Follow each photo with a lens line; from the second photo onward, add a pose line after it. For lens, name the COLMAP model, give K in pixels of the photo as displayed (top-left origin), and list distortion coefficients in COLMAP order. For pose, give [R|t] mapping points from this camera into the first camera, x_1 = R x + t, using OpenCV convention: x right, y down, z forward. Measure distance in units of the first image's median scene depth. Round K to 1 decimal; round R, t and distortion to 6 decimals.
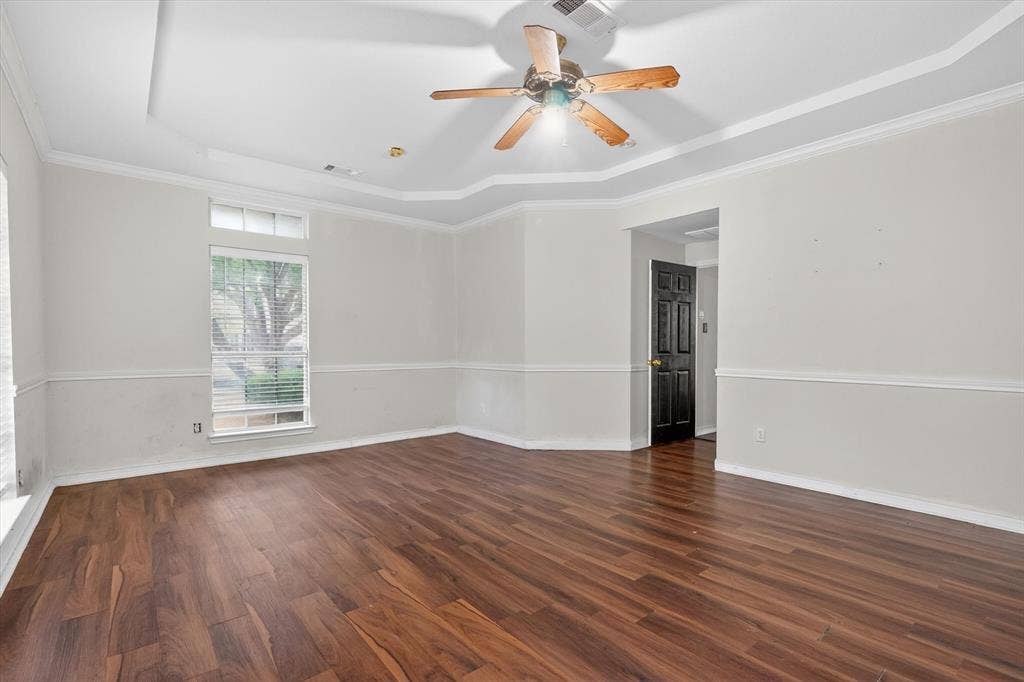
lens RADIAL K [[471.2, 0, 516.8], [0, 471.2, 345.2], [0, 0, 1]] dist [-0.012525, 0.005526]
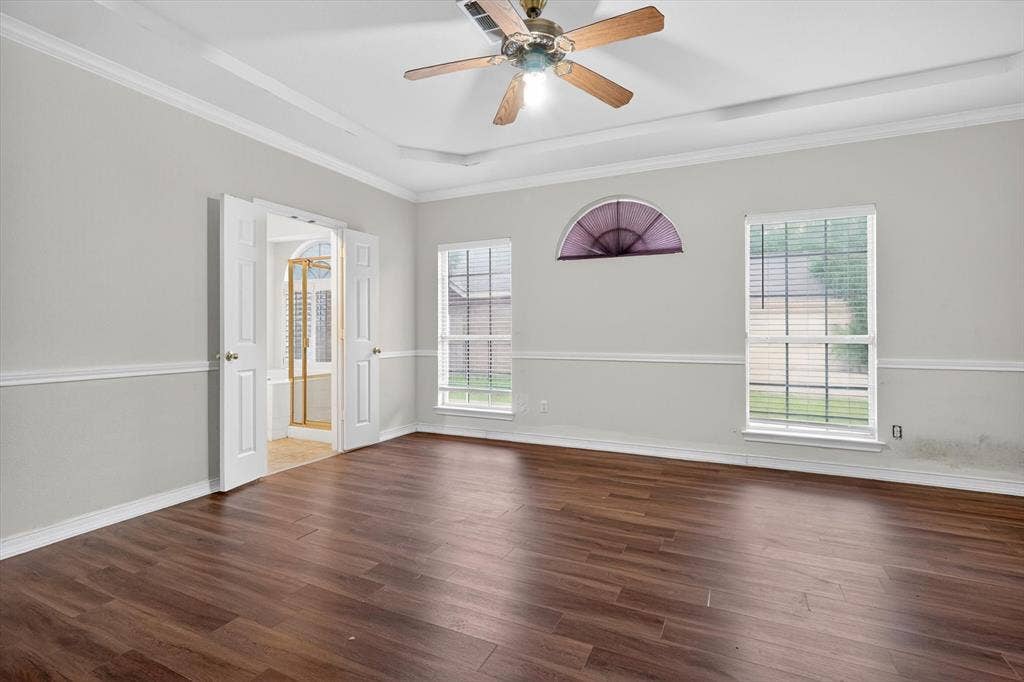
lens RADIAL K [[471.2, 0, 514.6], [0, 471.2, 335.8], [0, 0, 1]] dist [-0.012525, 0.005526]
pose [[-0.905368, 0.002583, -0.424619, 0.487575], [0.001160, 0.999993, 0.003609, 0.007535], [0.424625, 0.002775, -0.905365, 1.791422]]
